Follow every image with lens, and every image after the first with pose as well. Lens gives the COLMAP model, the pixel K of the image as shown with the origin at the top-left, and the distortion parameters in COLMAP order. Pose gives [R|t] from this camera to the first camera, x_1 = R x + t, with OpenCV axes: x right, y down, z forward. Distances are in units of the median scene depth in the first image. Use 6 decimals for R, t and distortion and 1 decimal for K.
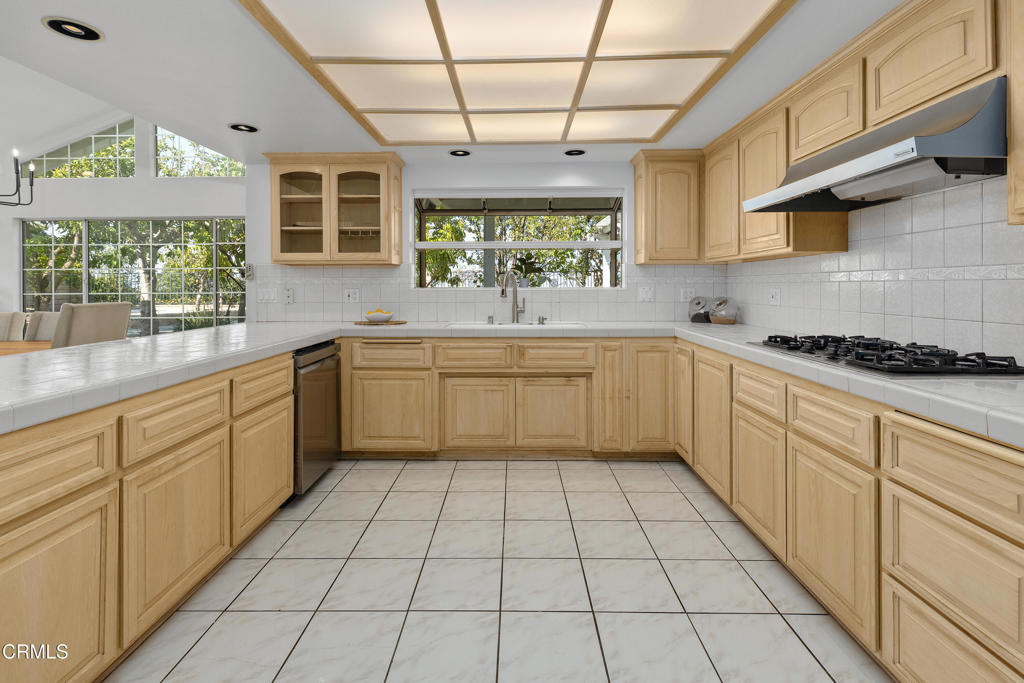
lens RADIAL K [[475.6, 0, 510.6], [0, 475.6, 292.2], [0, 0, 1]] dist [0.001142, 0.000089]
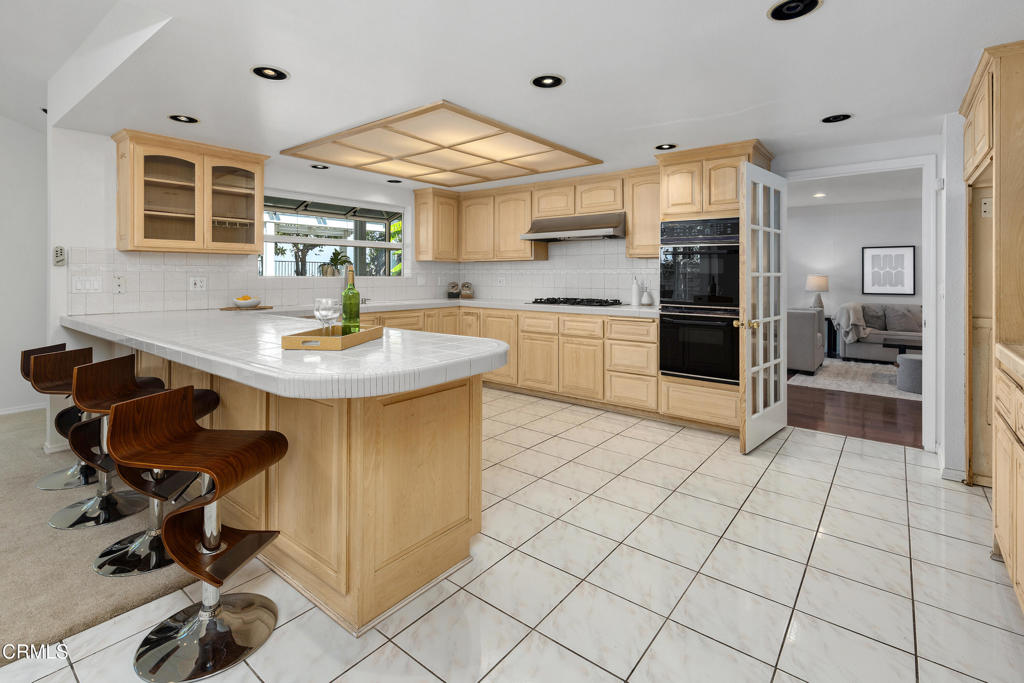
lens RADIAL K [[482.6, 0, 516.3], [0, 482.6, 278.7], [0, 0, 1]] dist [0.002479, 0.000191]
pose [[0.606235, -0.000484, 0.795285, -0.800397], [0.006305, 0.999971, -0.004198, 0.005613], [-0.795260, 0.007560, 0.606221, -0.162534]]
